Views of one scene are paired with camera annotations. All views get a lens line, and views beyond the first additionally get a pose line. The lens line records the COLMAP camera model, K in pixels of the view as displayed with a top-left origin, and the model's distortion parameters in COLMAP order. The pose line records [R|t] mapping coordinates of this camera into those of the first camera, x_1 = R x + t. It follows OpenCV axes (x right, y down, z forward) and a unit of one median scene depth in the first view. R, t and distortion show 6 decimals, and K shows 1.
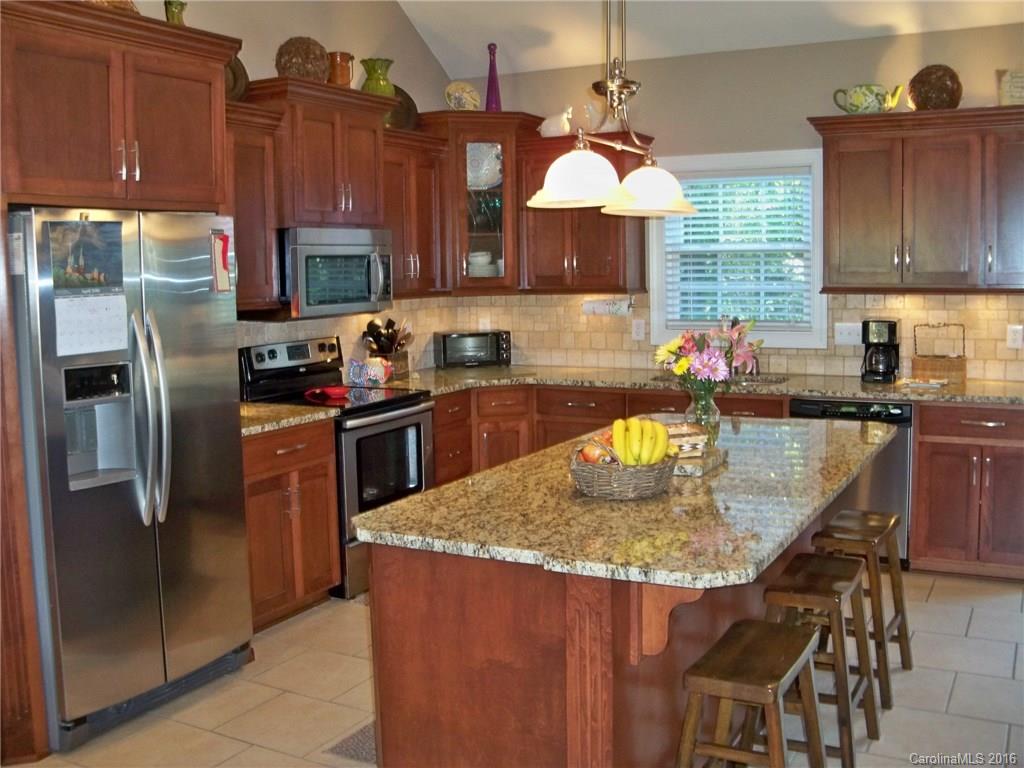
lens RADIAL K [[1061.5, 0, 520.1], [0, 1061.5, 363.9], [0, 0, 1]] dist [-0.139696, 0.000000]
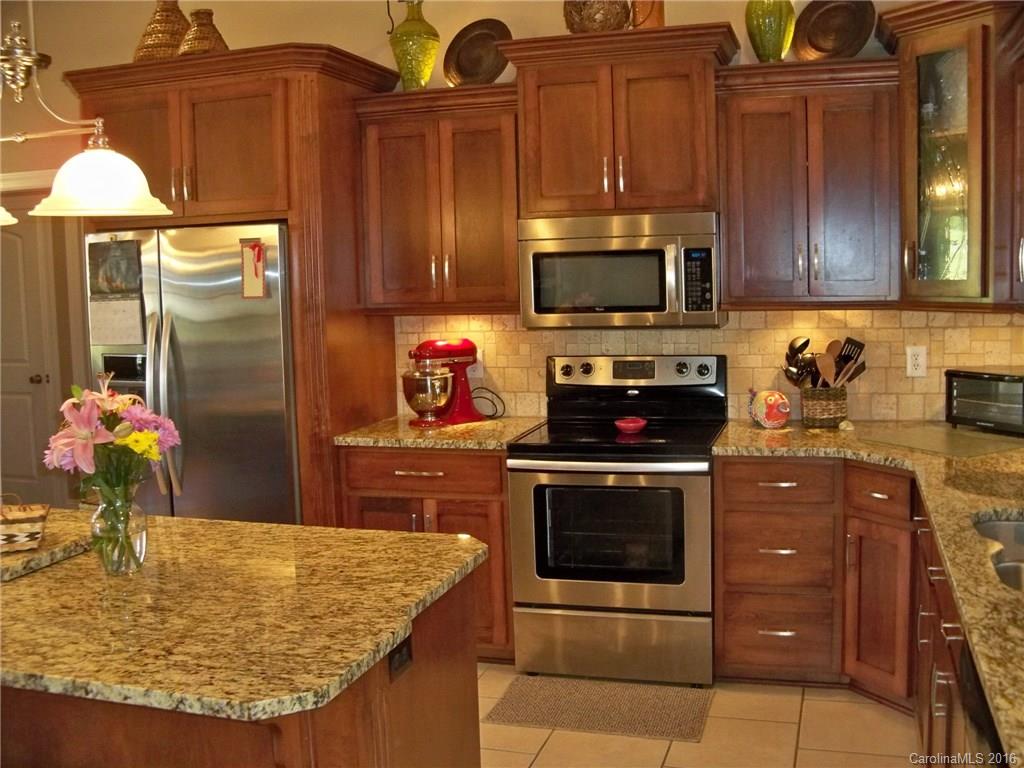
lens RADIAL K [[1061.5, 0, 515.1], [0, 1061.5, 378.8], [0, 0, 1]] dist [-0.139696, 0.000000]
pose [[0.201792, 0.111374, -0.973075, 0.555195], [-0.066980, 0.992757, 0.099736, -0.078447], [0.977135, 0.045051, 0.207790, 0.739002]]
